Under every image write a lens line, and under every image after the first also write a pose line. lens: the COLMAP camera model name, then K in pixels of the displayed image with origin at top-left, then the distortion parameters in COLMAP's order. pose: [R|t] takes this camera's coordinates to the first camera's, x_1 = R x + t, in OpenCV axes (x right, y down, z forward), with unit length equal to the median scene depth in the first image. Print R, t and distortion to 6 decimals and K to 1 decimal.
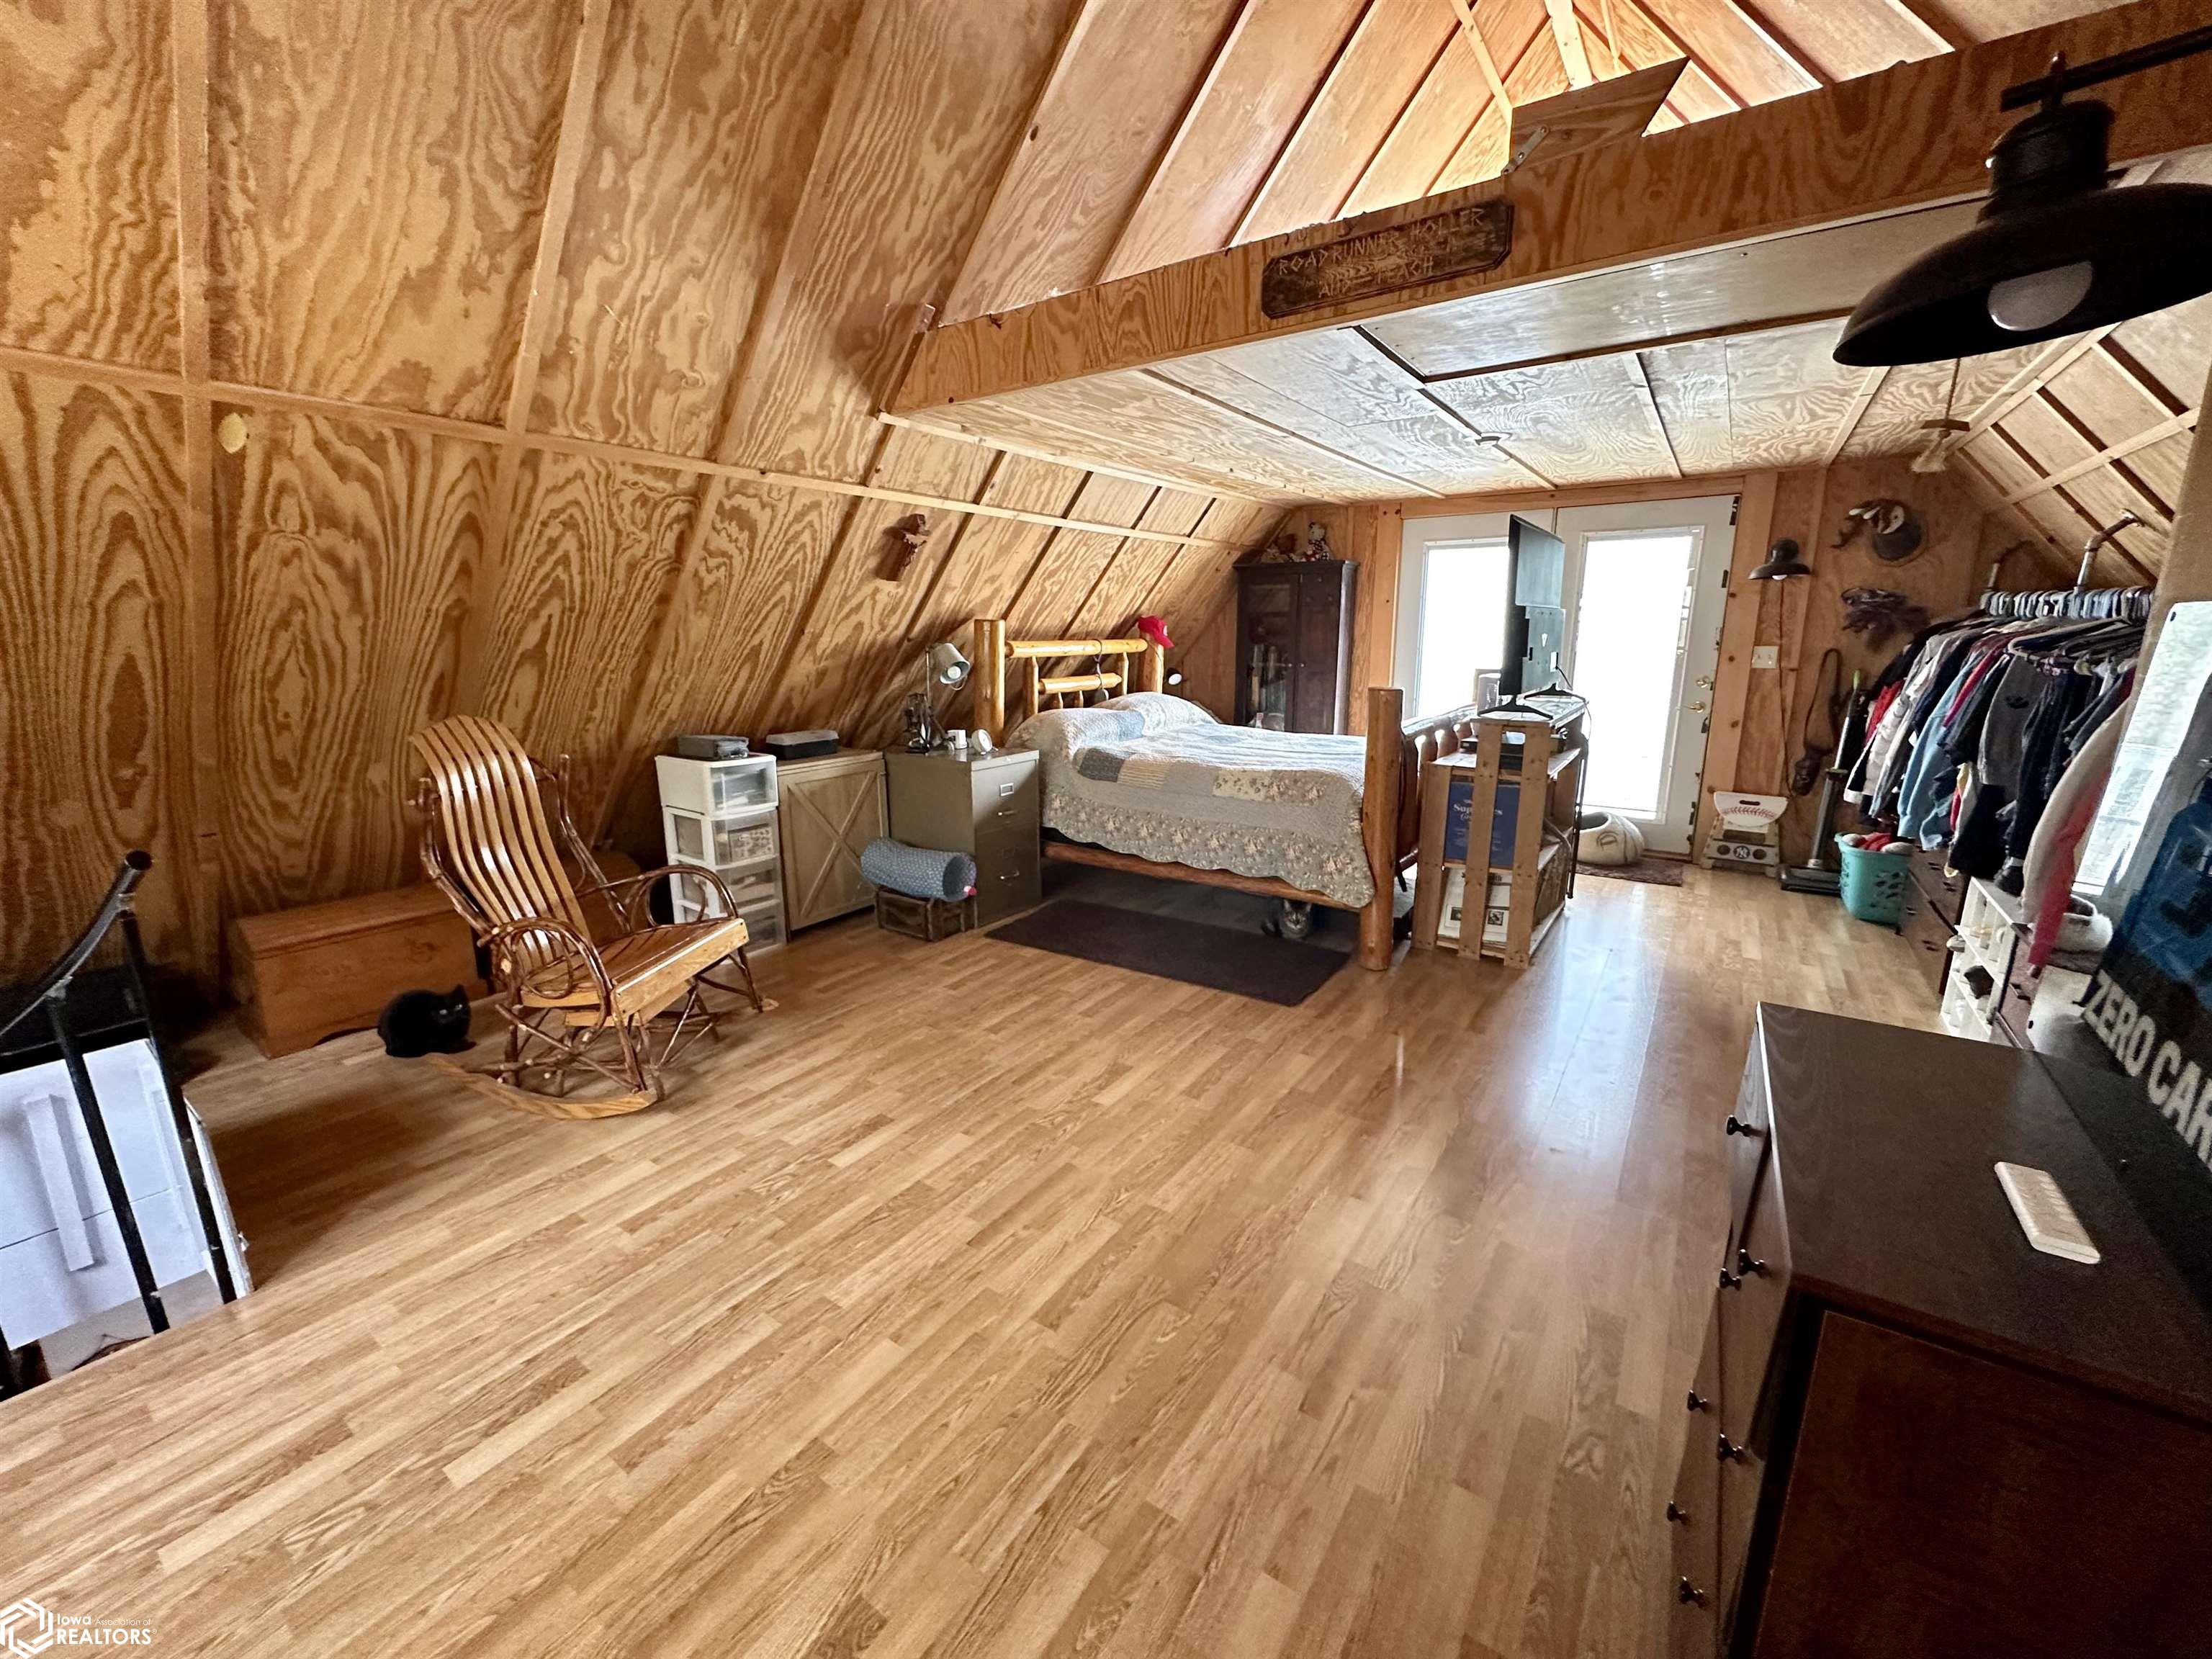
lens RADIAL K [[880.8, 0, 1105.7], [0, 880.8, 828.1], [0, 0, 1]] dist [-0.003700, 0.000738]
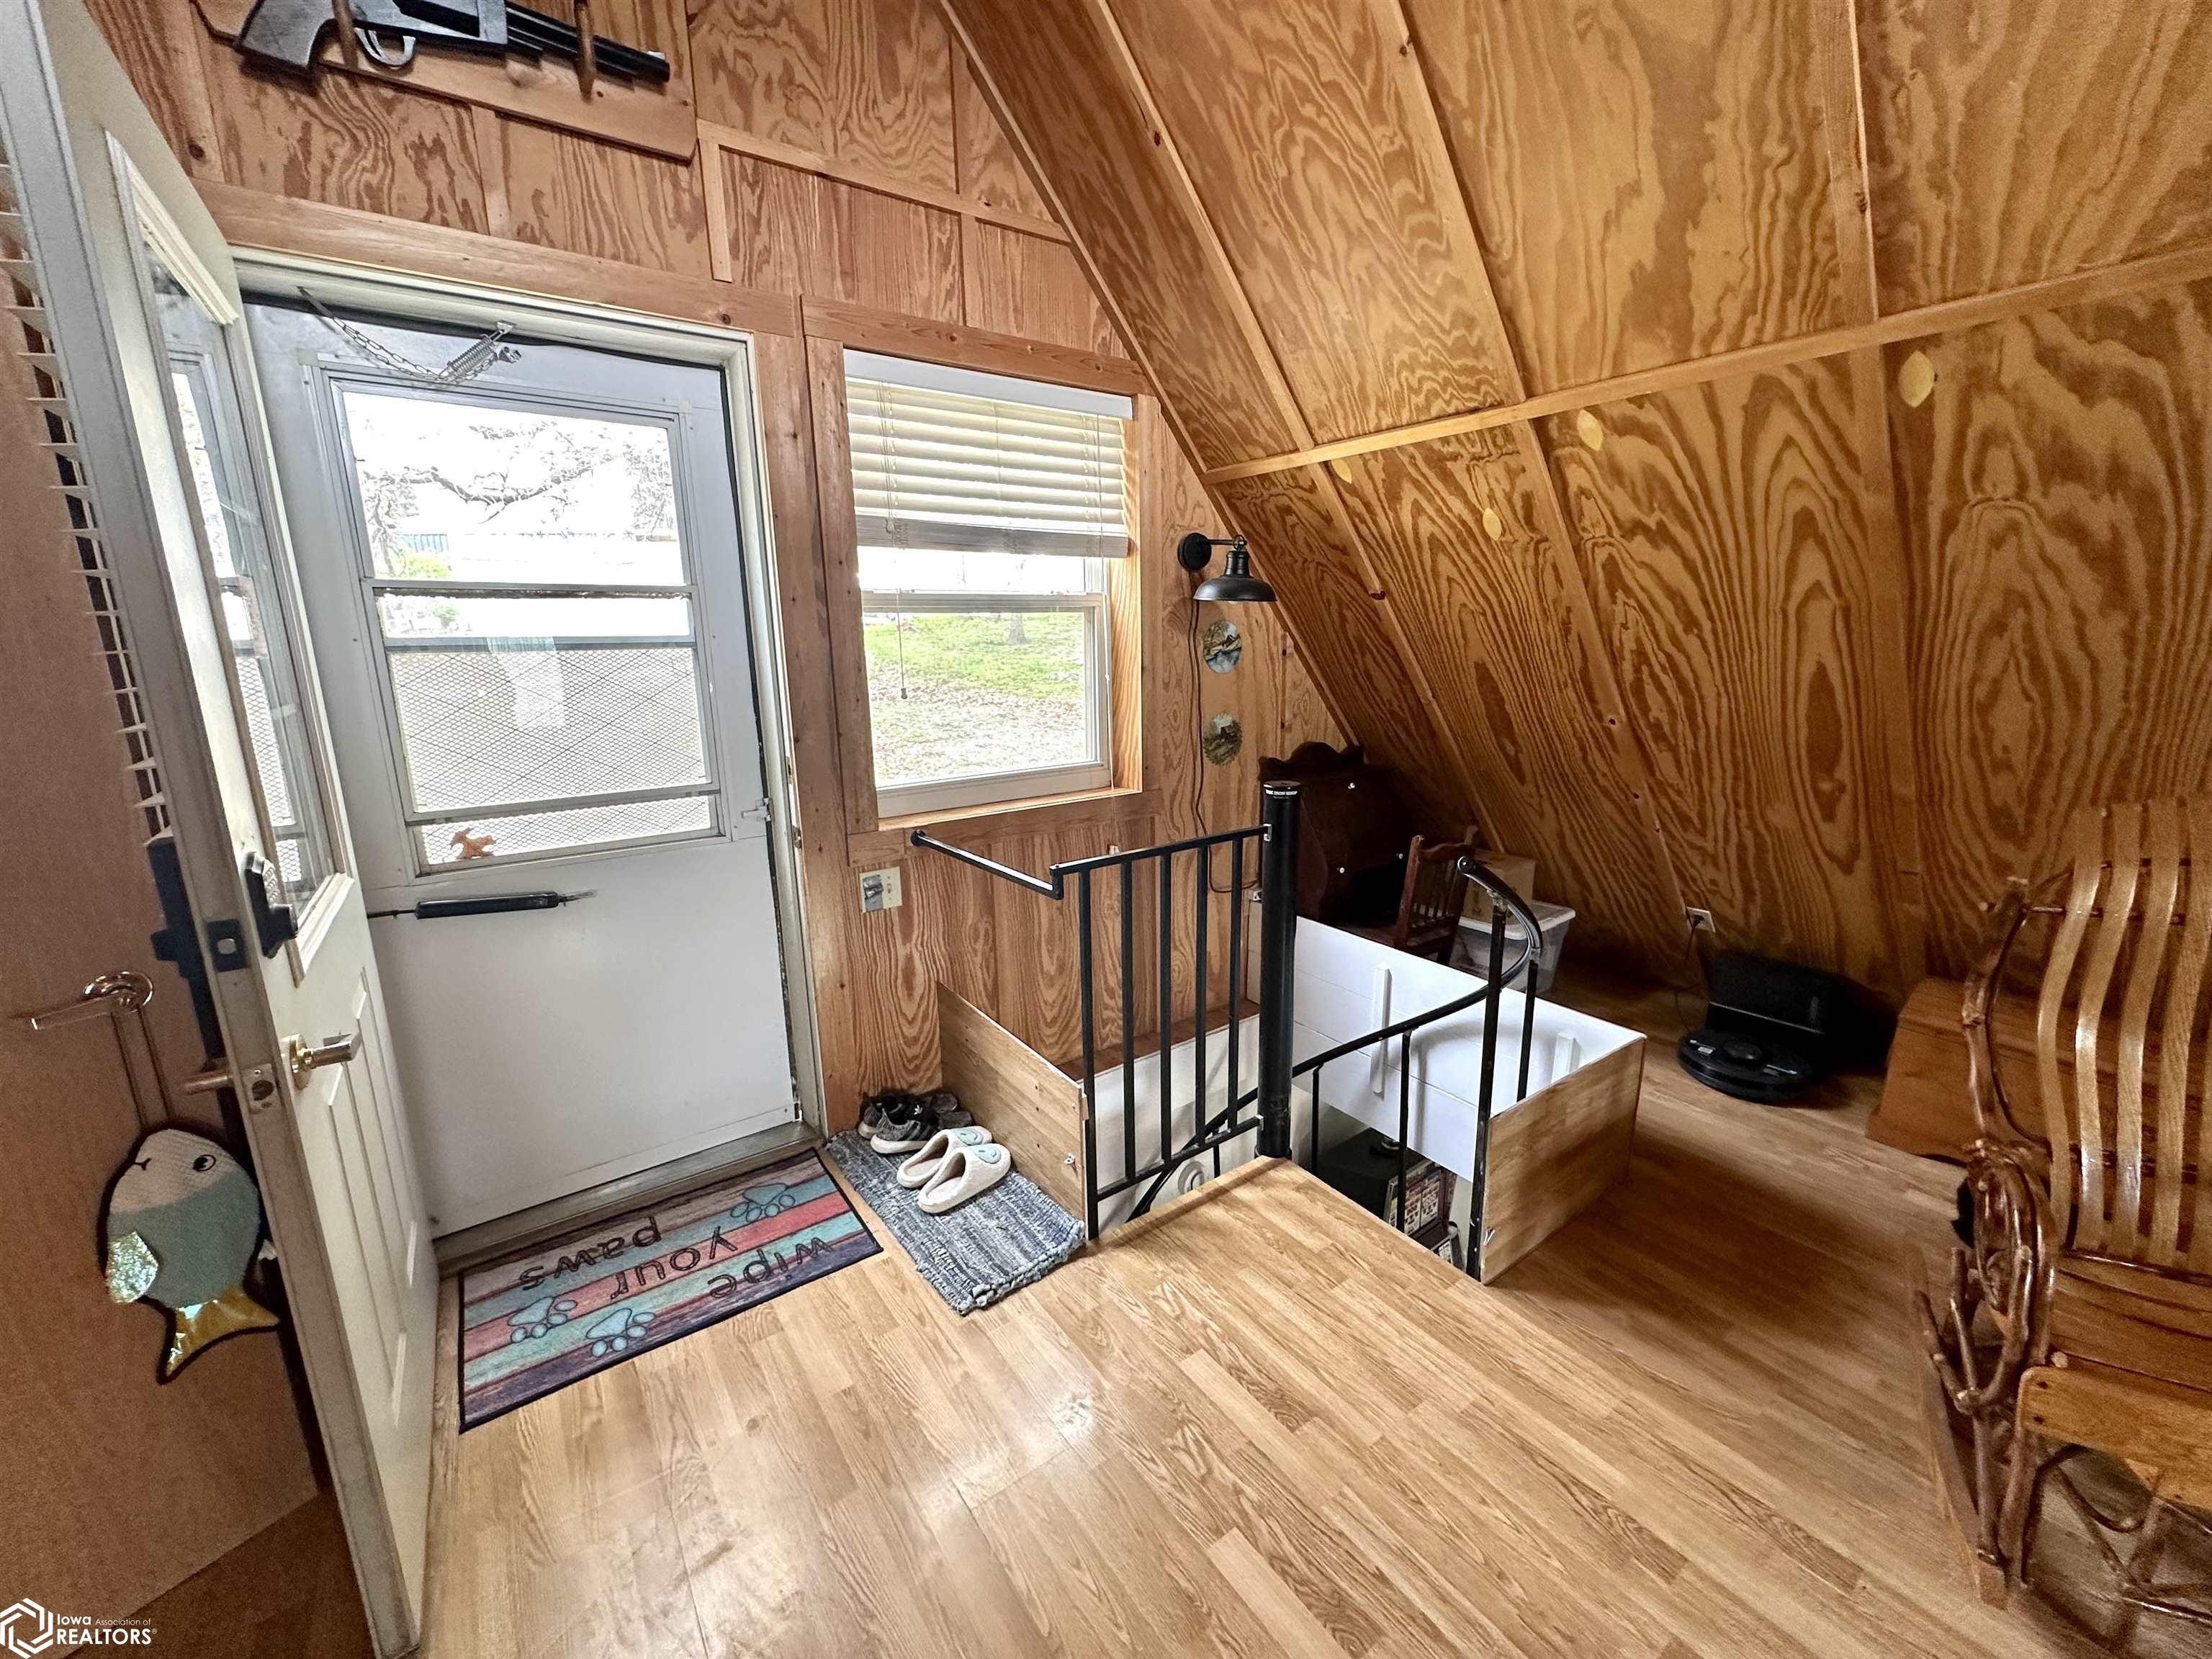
lens RADIAL K [[880.8, 0, 1107.6], [0, 880.8, 828.1], [0, 0, 1]] dist [-0.003700, 0.000738]
pose [[-0.329494, 0.215686, -0.919192, 0.005408], [-0.189819, 0.938546, 0.288270, -0.110787], [0.924880, 0.269463, -0.268304, 0.421925]]
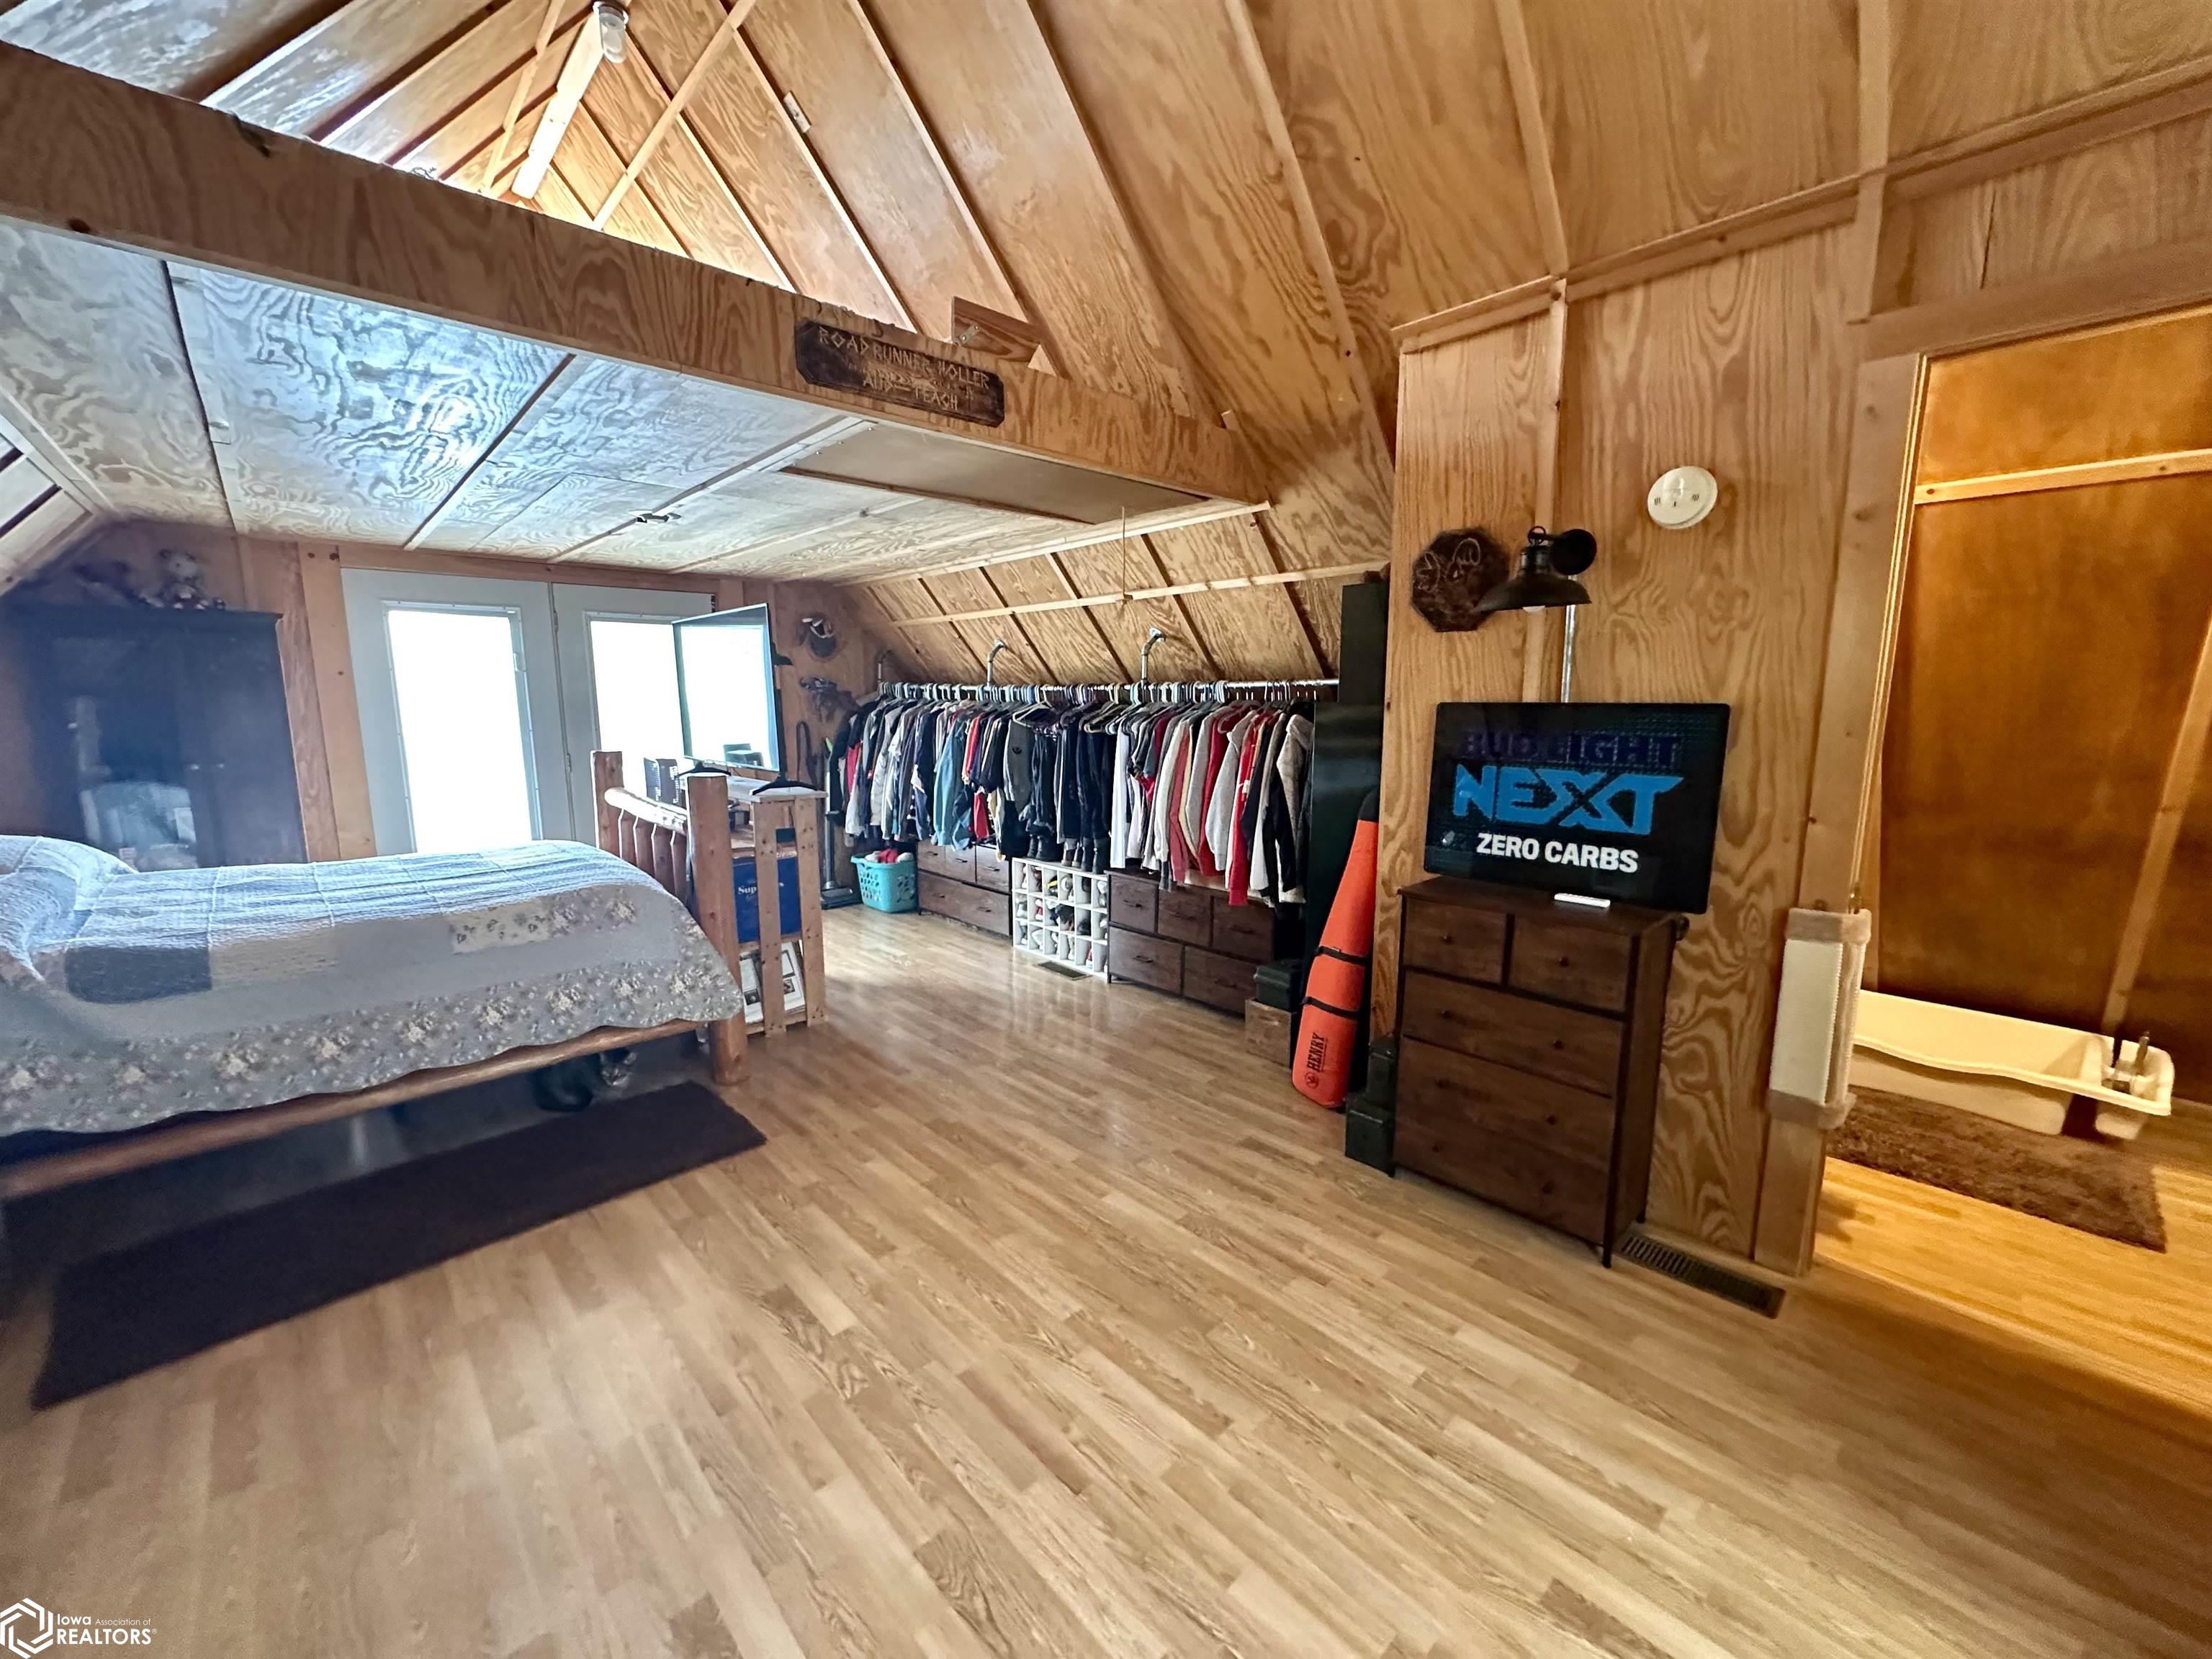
lens RADIAL K [[880.8, 0, 1106.3], [0, 880.8, 828.3], [0, 0, 1]] dist [-0.003700, 0.000738]
pose [[0.209702, -0.138902, 0.967849, -0.514959], [0.217455, 0.971693, 0.092338, -0.105215], [-0.953278, 0.191100, 0.233971, 0.424586]]
